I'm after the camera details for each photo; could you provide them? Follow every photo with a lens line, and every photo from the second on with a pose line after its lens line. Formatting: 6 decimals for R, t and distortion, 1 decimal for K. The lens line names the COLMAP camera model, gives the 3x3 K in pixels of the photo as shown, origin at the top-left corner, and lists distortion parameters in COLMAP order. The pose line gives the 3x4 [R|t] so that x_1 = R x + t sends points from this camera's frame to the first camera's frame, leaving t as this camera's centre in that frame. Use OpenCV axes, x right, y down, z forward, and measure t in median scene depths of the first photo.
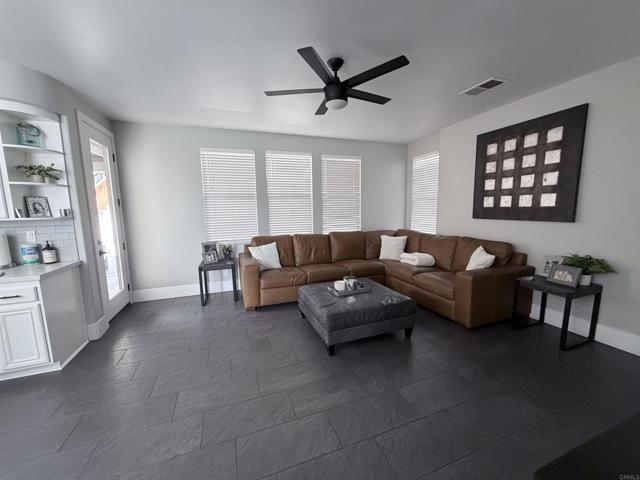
lens RADIAL K [[254.9, 0, 317.0], [0, 254.9, 241.3], [0, 0, 1]] dist [-0.000801, 0.000519]
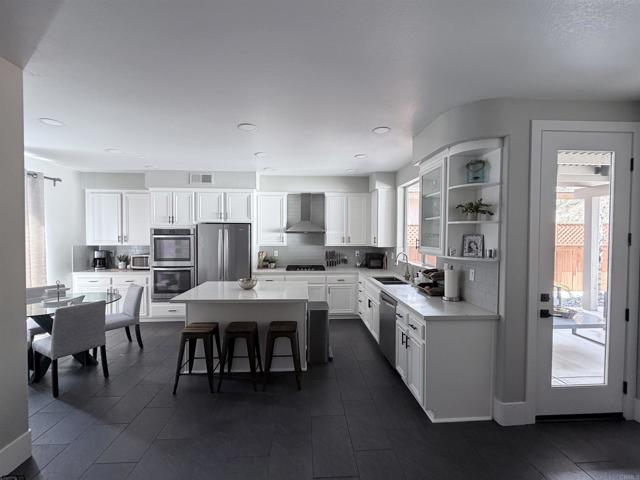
lens RADIAL K [[269.9, 0, 320.5], [0, 269.9, 242.4], [0, 0, 1]] dist [0.001382, -0.000252]
pose [[-0.284074, 0.043667, -0.957808, 0.014220], [-0.126653, 0.988500, 0.082630, -0.122021], [0.950401, 0.144782, -0.275276, 0.568562]]
